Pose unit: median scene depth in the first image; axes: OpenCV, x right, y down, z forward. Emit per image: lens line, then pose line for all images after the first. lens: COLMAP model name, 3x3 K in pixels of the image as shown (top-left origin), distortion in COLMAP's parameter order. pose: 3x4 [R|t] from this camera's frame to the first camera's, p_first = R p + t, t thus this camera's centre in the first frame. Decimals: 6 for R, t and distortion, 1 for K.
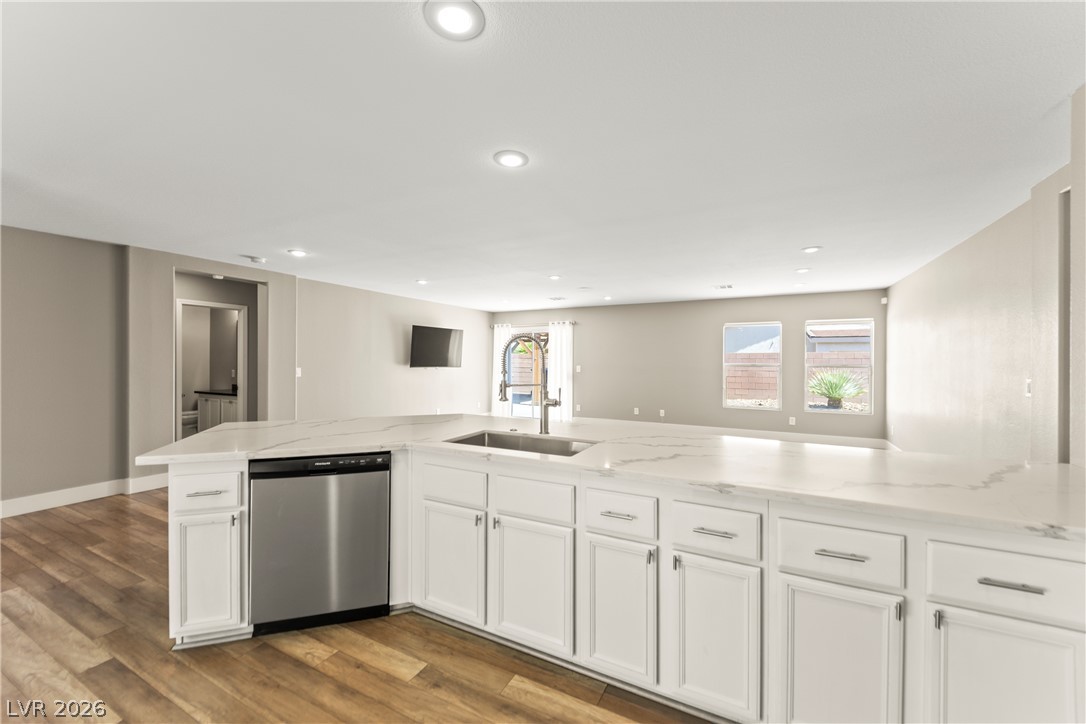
lens RADIAL K [[432.3, 0, 543.1], [0, 432.3, 360.4], [0, 0, 1]] dist [0.020694, -0.010592]
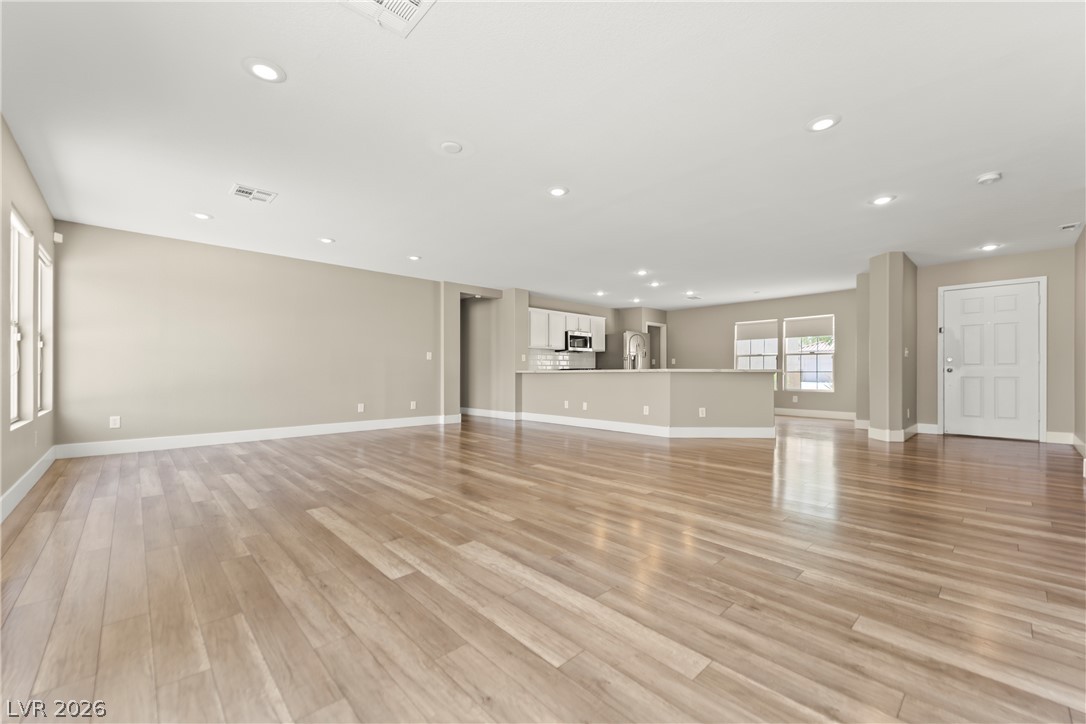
lens RADIAL K [[432.3, 0, 544.4], [0, 432.3, 373.8], [0, 0, 1]] dist [0.020694, -0.010592]
pose [[-0.944590, -0.005037, 0.328215, -0.159501], [-0.002912, 0.999972, 0.006963, 0.071740], [-0.328240, 0.005622, -0.944577, 1.540913]]
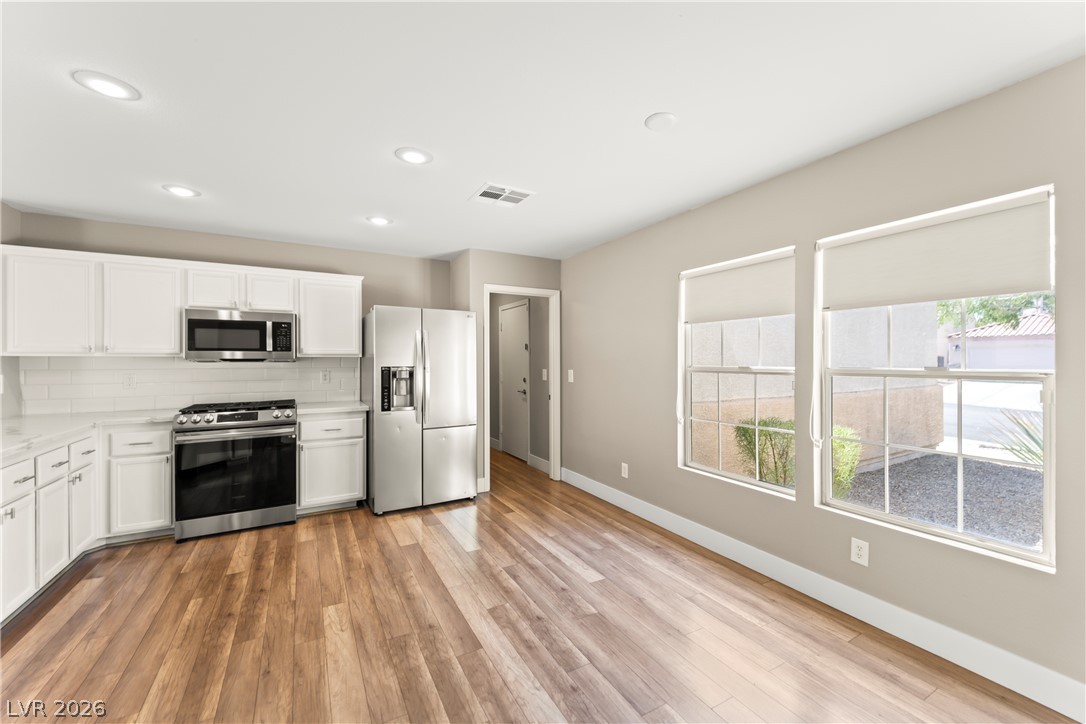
lens RADIAL K [[432.3, 0, 542.1], [0, 432.3, 360.9], [0, 0, 1]] dist [0.020694, -0.010592]
pose [[-0.835554, -0.003639, 0.549396, -0.458432], [-0.001296, 0.999988, 0.004654, -0.000088], [-0.549407, 0.003177, -0.835549, 0.321207]]
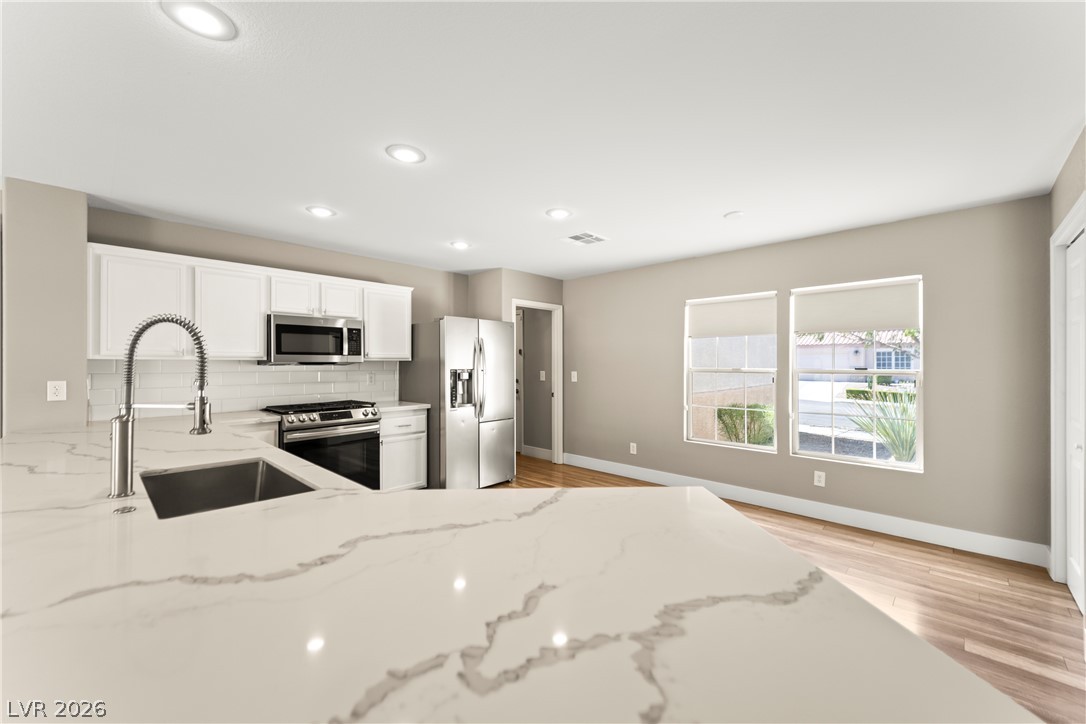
lens RADIAL K [[432.3, 0, 543.1], [0, 432.3, 361.3], [0, 0, 1]] dist [0.020694, -0.010592]
pose [[-0.959953, -0.003057, 0.280143, -0.273946], [-0.003535, 0.999993, -0.001204, -0.001262], [-0.280138, -0.002146, -0.959957, 0.570926]]
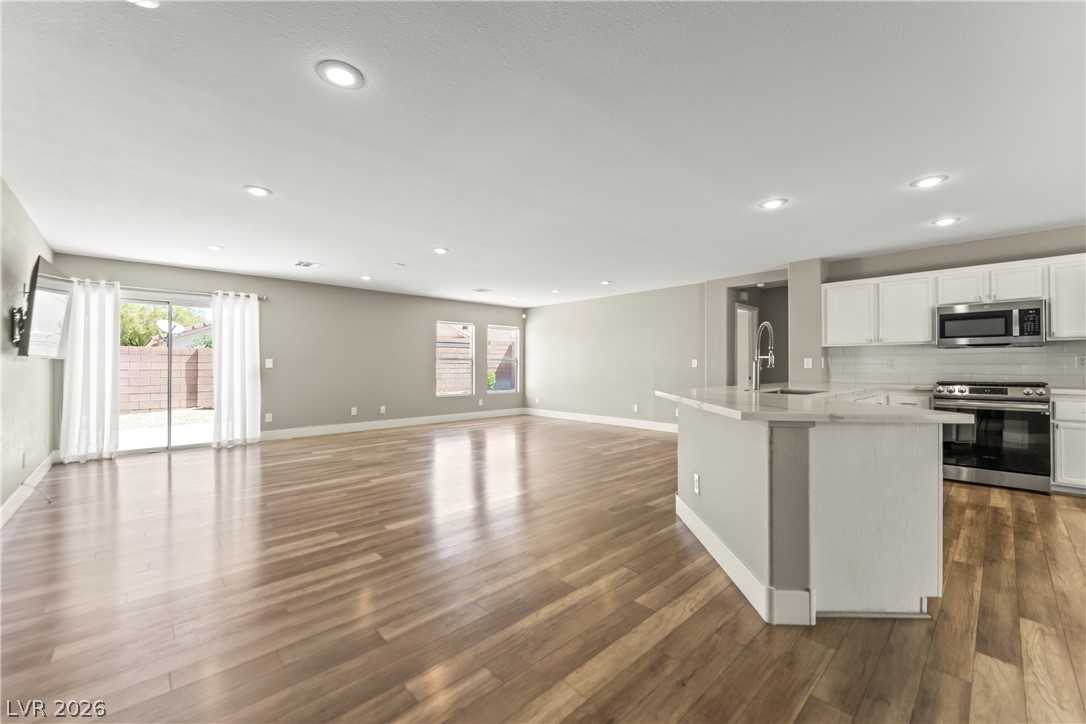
lens RADIAL K [[432.3, 0, 545.3], [0, 432.3, 361.6], [0, 0, 1]] dist [0.020694, -0.010592]
pose [[0.317345, 0.005652, 0.948293, -0.685363], [0.001506, 0.999978, -0.006464, 0.033130], [-0.948309, 0.003480, 0.317330, 0.504121]]
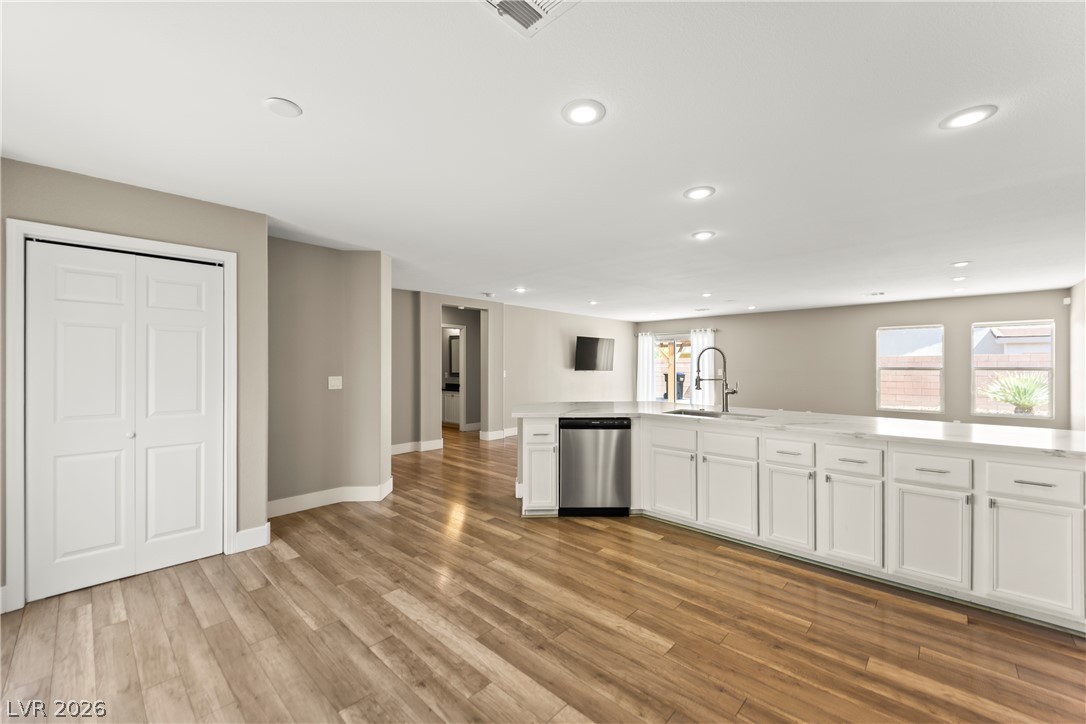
lens RADIAL K [[432.3, 0, 542.1], [0, 432.3, 363.5], [0, 0, 1]] dist [0.020694, -0.010592]
pose [[0.963301, -0.004863, -0.268380, -0.086166], [0.003604, 0.999980, -0.005186, 0.002219], [0.268400, 0.004028, 0.963299, -0.263534]]
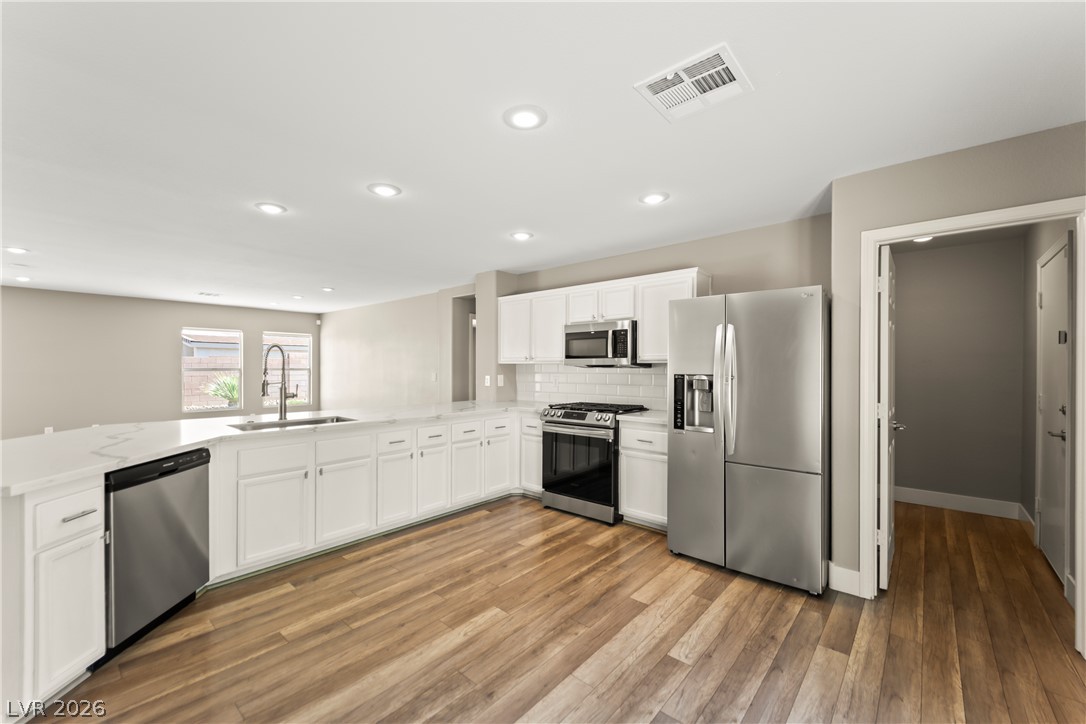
lens RADIAL K [[432.3, 0, 542.7], [0, 432.3, 367.8], [0, 0, 1]] dist [0.020694, -0.010592]
pose [[0.234285, -0.005561, 0.972152, -0.458380], [-0.000201, 0.999983, 0.005768, 0.000928], [-0.972168, -0.001547, 0.234280, -0.035622]]
